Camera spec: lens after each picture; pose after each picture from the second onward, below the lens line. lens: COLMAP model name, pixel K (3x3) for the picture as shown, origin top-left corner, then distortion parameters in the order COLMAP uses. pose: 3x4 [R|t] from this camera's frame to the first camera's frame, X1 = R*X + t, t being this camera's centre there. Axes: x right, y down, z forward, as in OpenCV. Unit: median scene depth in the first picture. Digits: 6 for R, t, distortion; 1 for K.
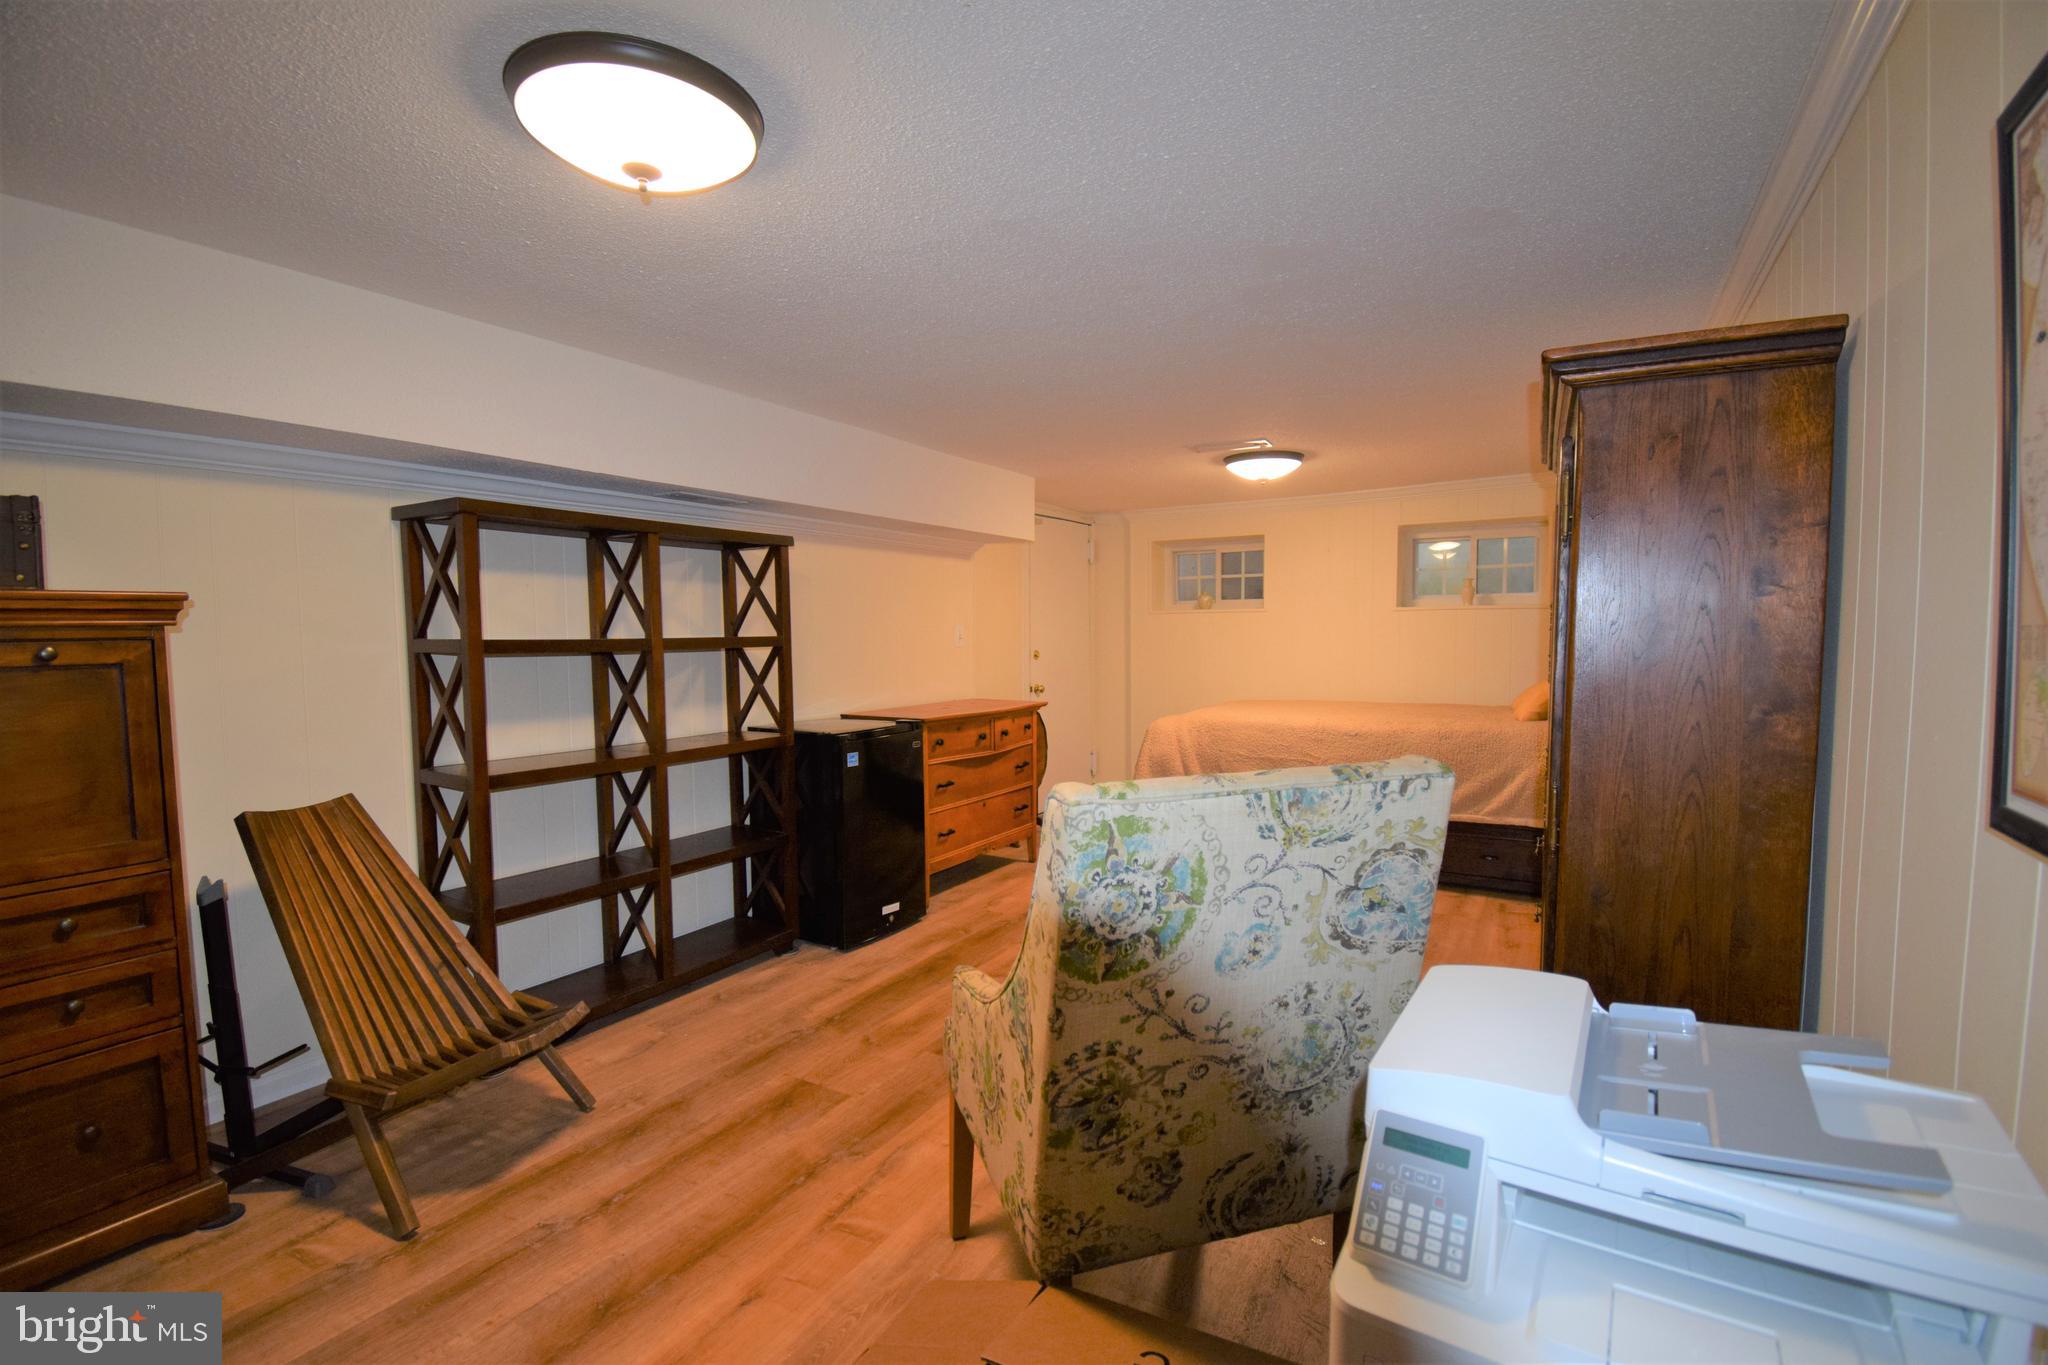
lens RADIAL K [[902.4, 0, 1019.8], [0, 902.4, 682.8], [0, 0, 1]] dist [0.012114, -0.021478]
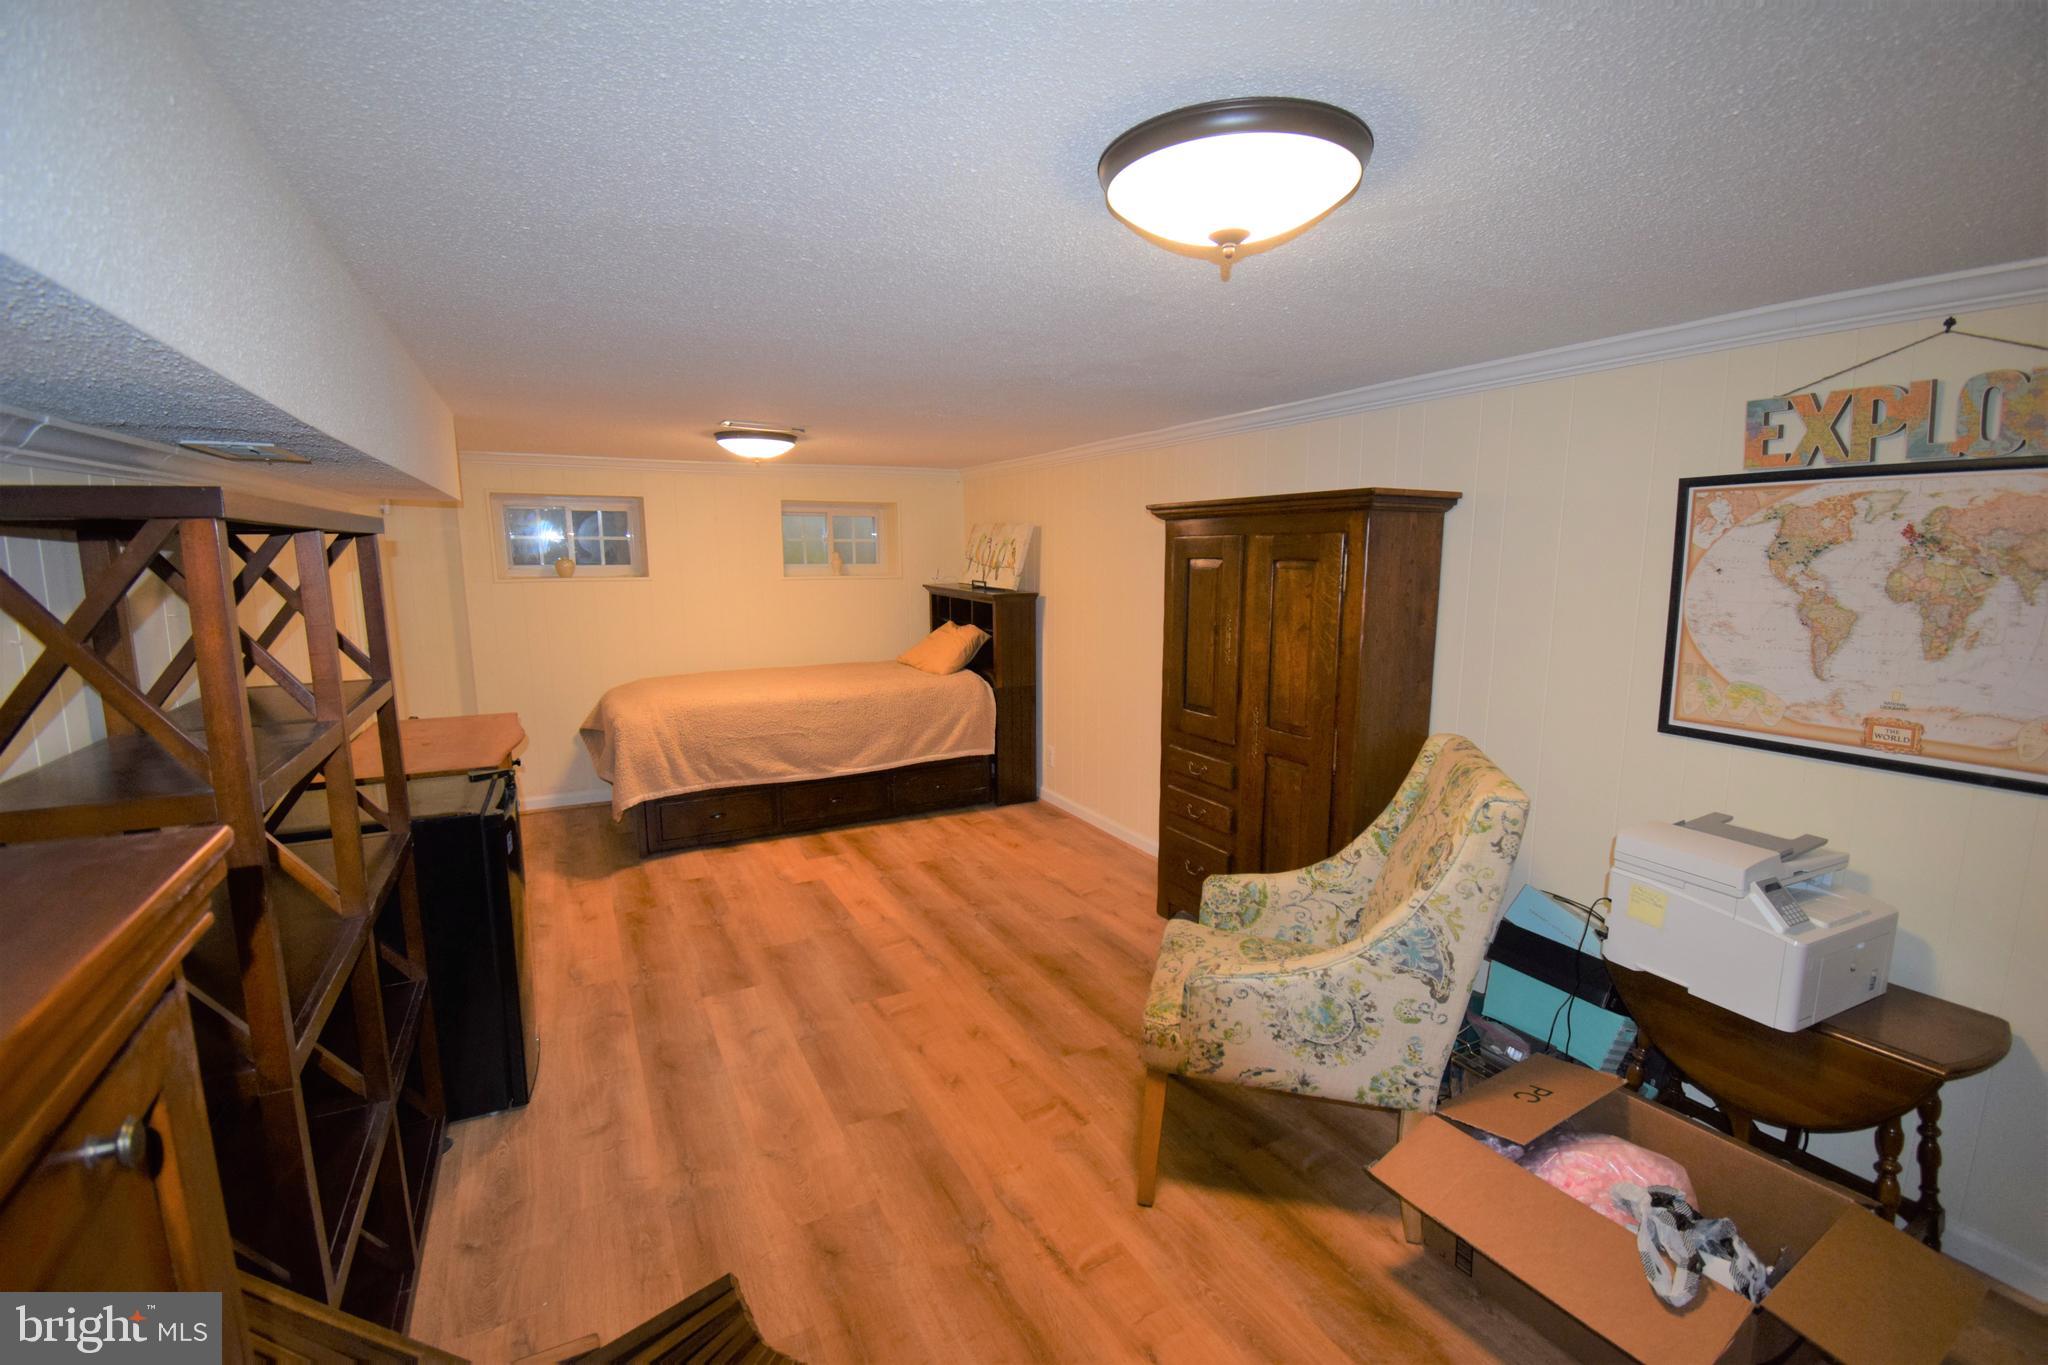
lens RADIAL K [[902.4, 0, 1037.0], [0, 902.4, 691.6], [0, 0, 1]] dist [0.012114, -0.021478]
pose [[0.512482, -0.125660, 0.849454, -0.934716], [0.048039, 0.991881, 0.117747, -0.157266], [-0.857353, -0.019536, 0.514357, 0.490899]]
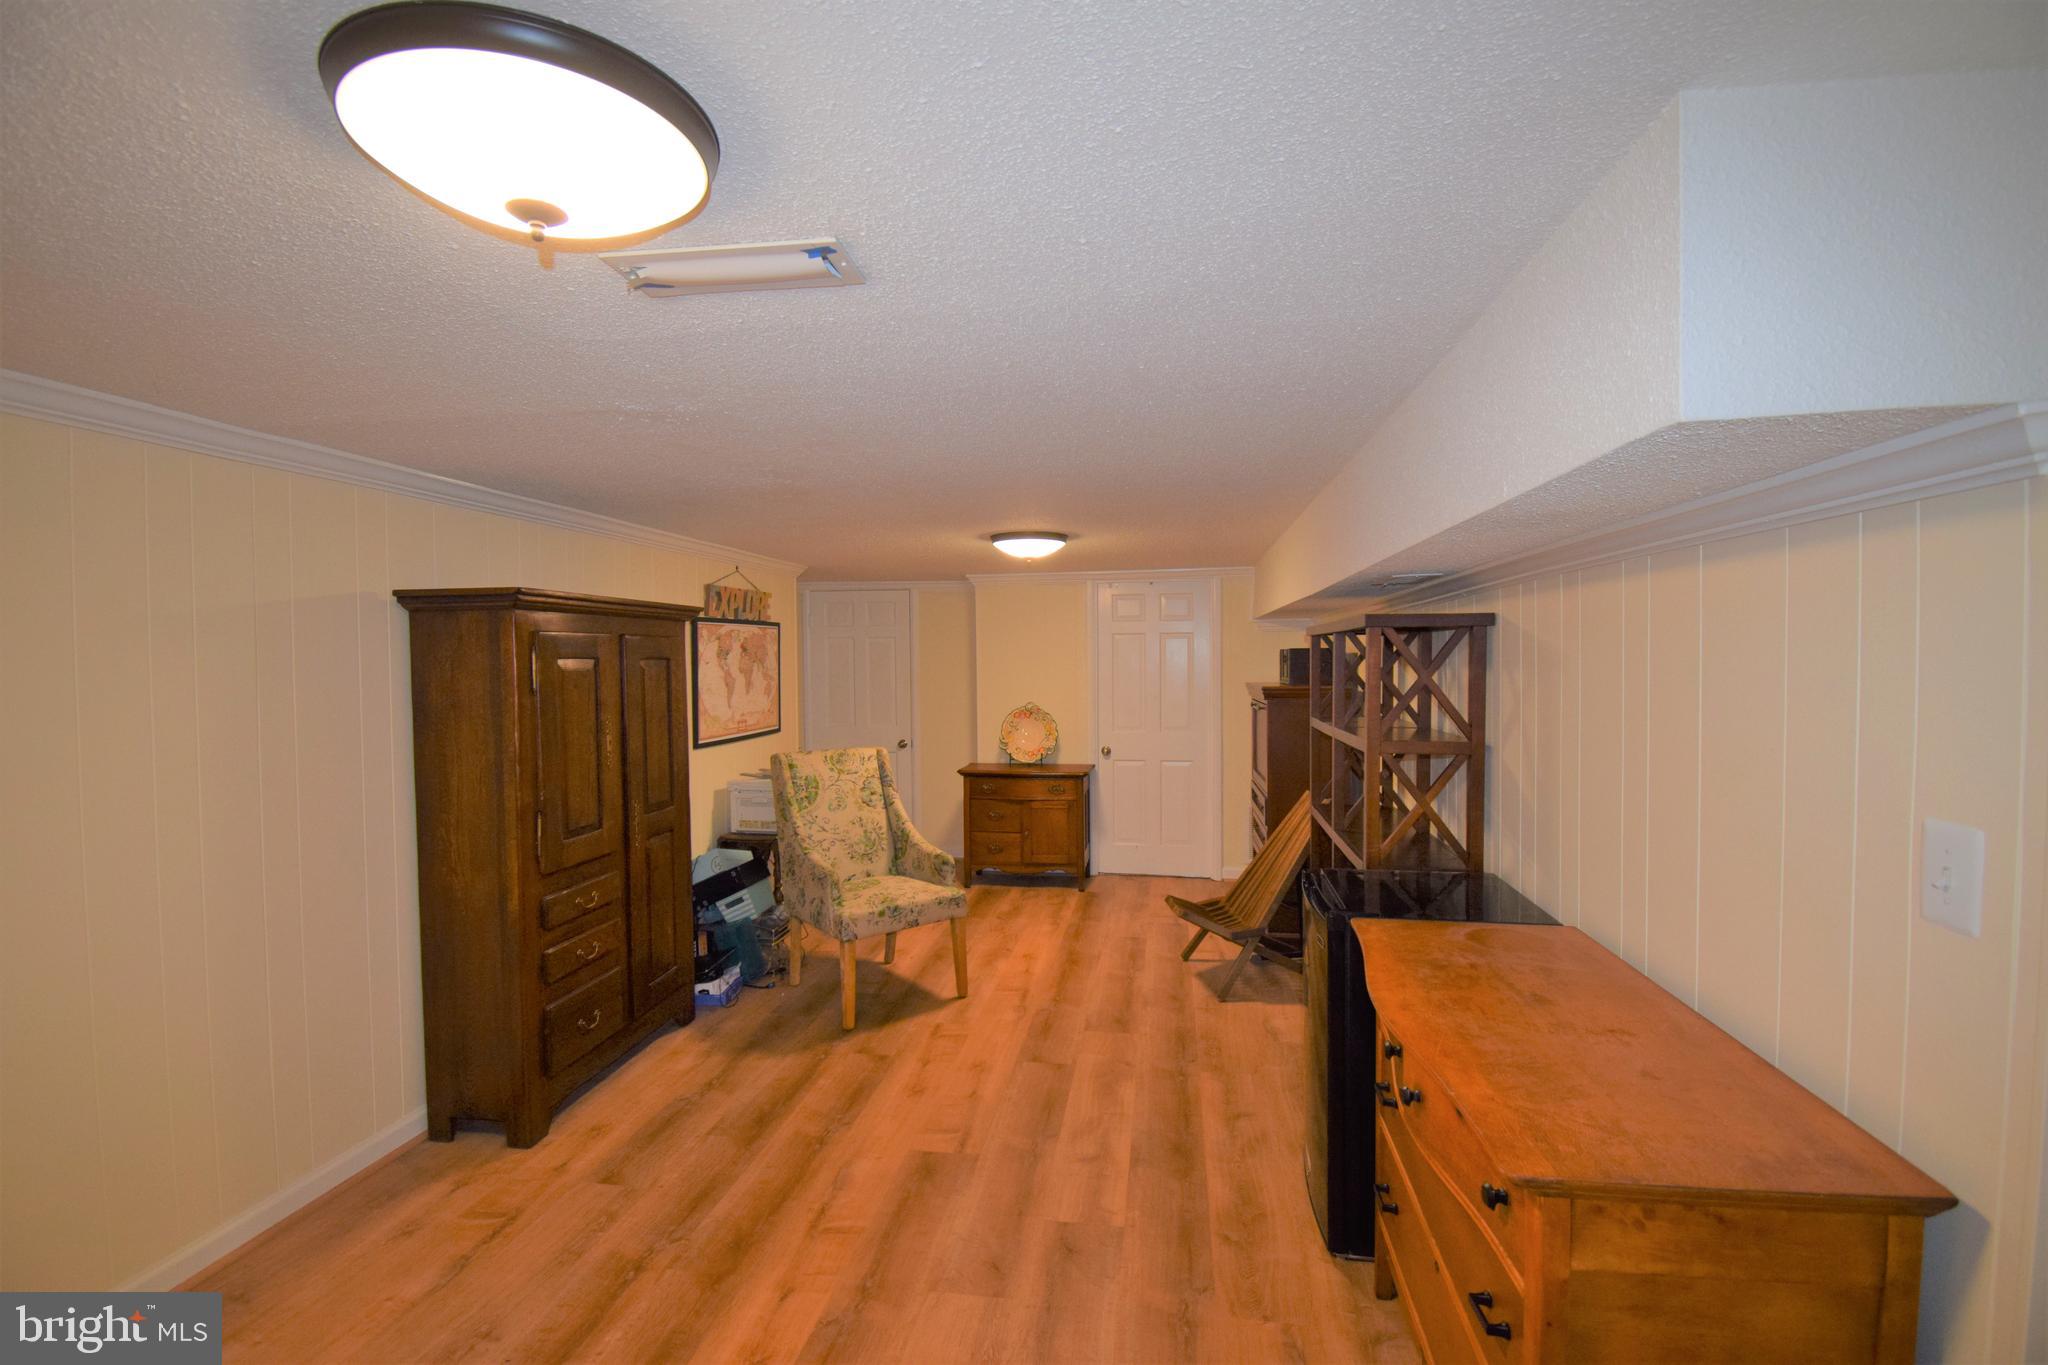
lens RADIAL K [[902.4, 0, 1035.8], [0, 902.4, 683.5], [0, 0, 1]] dist [0.012114, -0.021478]
pose [[-0.922288, 0.024873, -0.385703, 0.523727], [-0.008410, 0.996399, 0.084366, -0.277290], [0.386413, 0.081054, -0.918757, 2.687468]]
